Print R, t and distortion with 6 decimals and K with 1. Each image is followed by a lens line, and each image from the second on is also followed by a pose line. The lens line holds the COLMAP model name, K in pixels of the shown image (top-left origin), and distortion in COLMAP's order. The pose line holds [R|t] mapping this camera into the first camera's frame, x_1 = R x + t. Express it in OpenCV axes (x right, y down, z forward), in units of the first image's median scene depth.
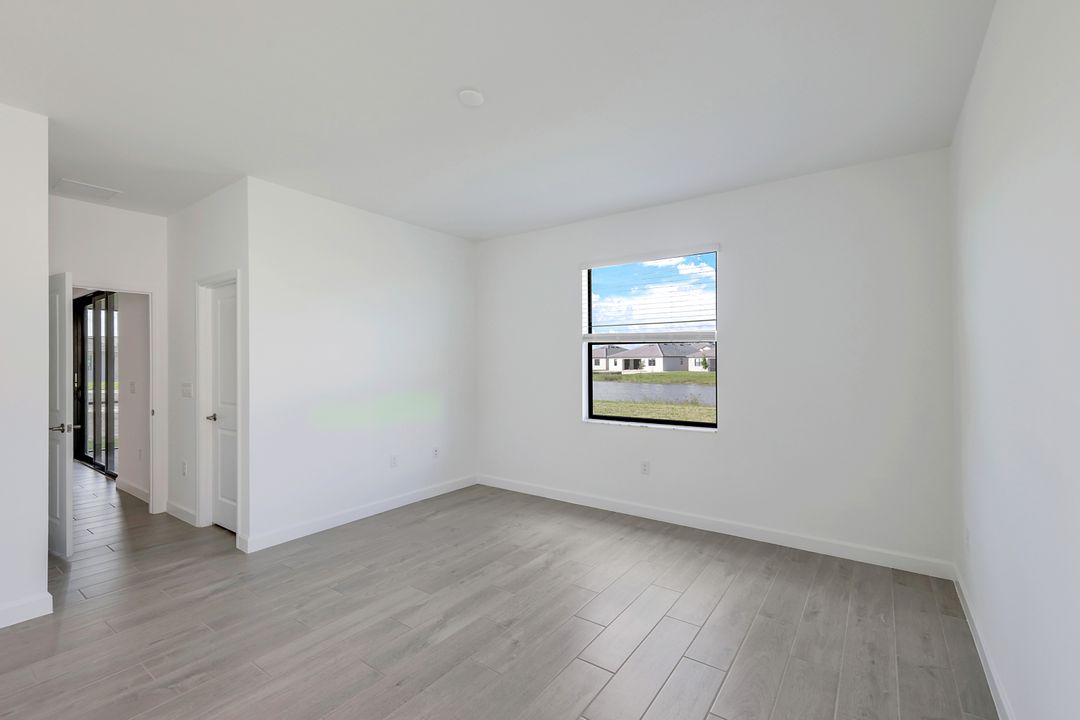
lens RADIAL K [[474.4, 0, 541.2], [0, 474.4, 361.8], [0, 0, 1]] dist [0.002516, 0.000274]
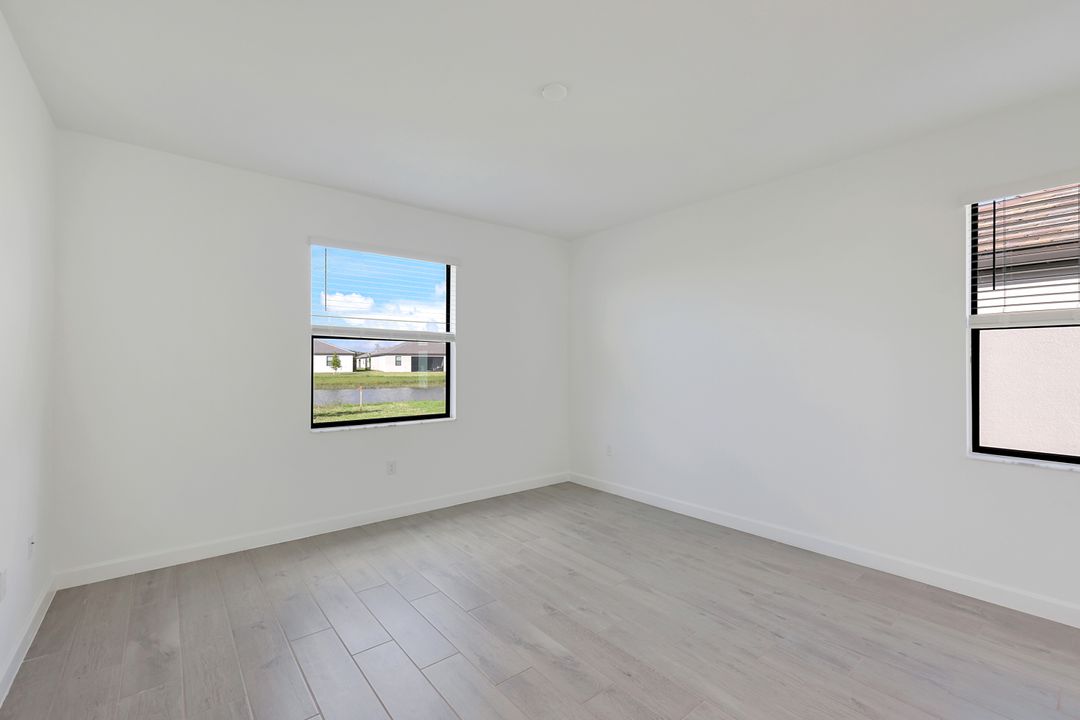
lens RADIAL K [[473.9, 0, 543.2], [0, 473.9, 365.4], [0, 0, 1]] dist [0.001925, 0.000182]
pose [[0.255874, -0.003191, 0.966705, -0.798154], [-0.001388, 0.999992, 0.003668, 0.009931], [-0.966709, -0.002280, 0.255868, 0.556245]]
